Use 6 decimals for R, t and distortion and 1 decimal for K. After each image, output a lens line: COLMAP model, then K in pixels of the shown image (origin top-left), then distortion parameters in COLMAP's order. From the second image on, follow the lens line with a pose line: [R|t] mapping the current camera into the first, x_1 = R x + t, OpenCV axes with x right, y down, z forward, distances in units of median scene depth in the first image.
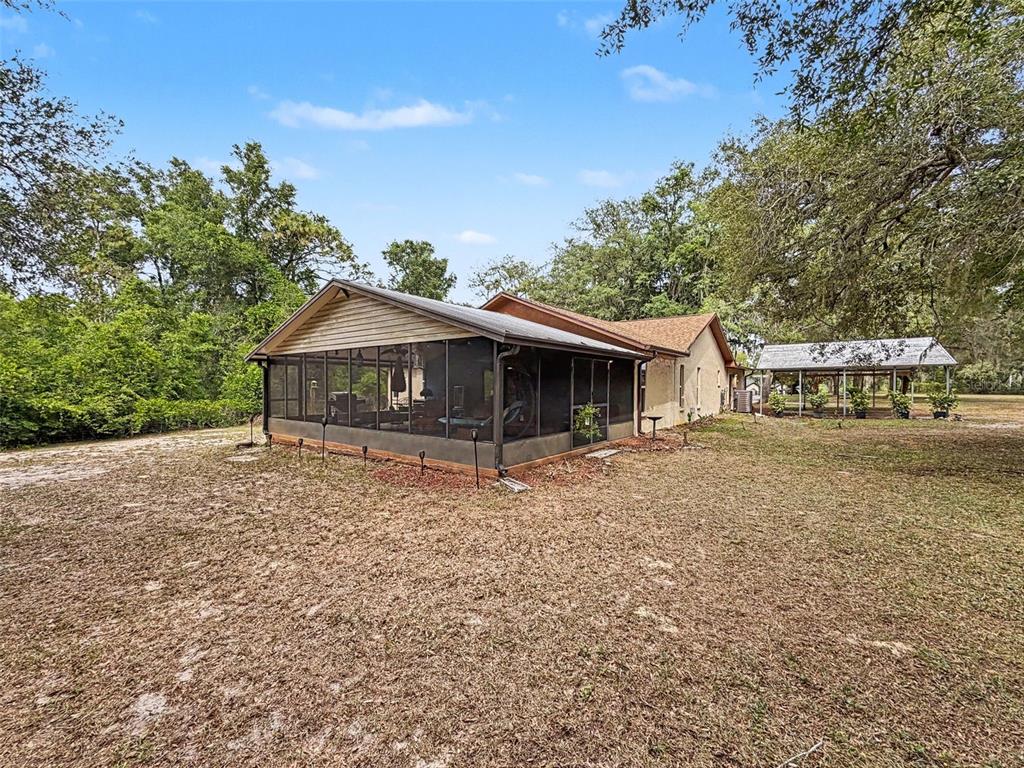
lens RADIAL K [[411.3, 0, 514.9], [0, 411.3, 384.2], [0, 0, 1]] dist [0.000060, 0.000390]
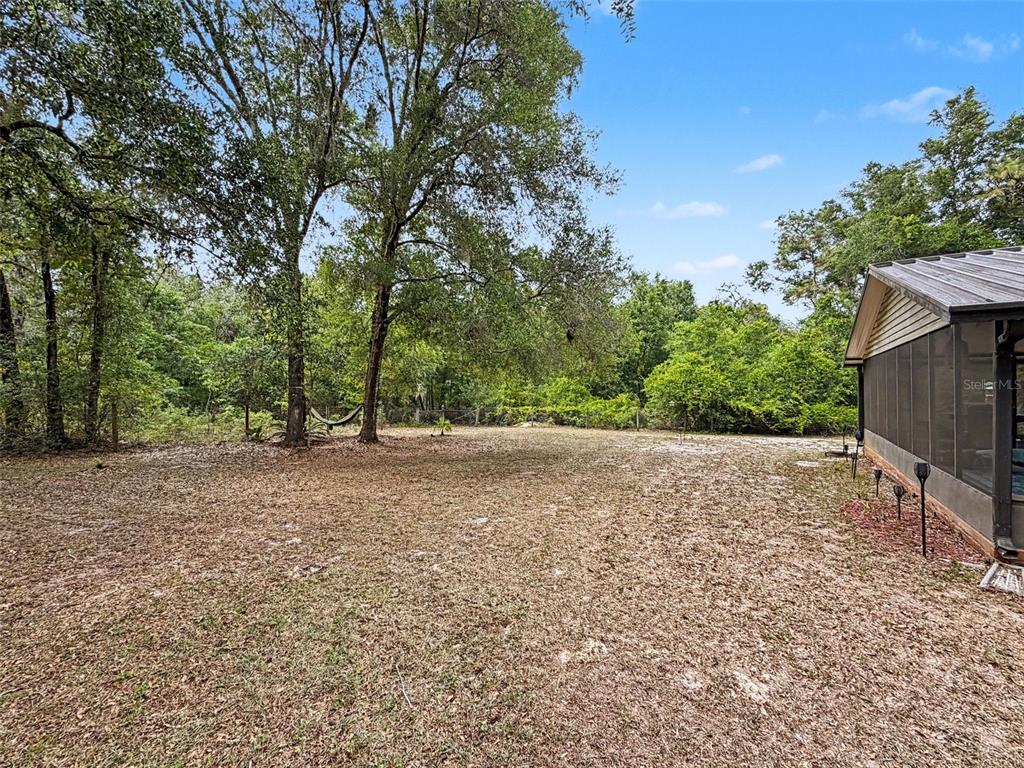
lens RADIAL K [[411.3, 0, 514.9], [0, 411.3, 384.2], [0, 0, 1]] dist [0.000060, 0.000390]
pose [[0.047330, -0.016758, -0.998739, 0.203206], [0.000393, 0.999859, -0.016758, 0.000779], [0.998879, 0.000401, 0.047330, 0.141711]]
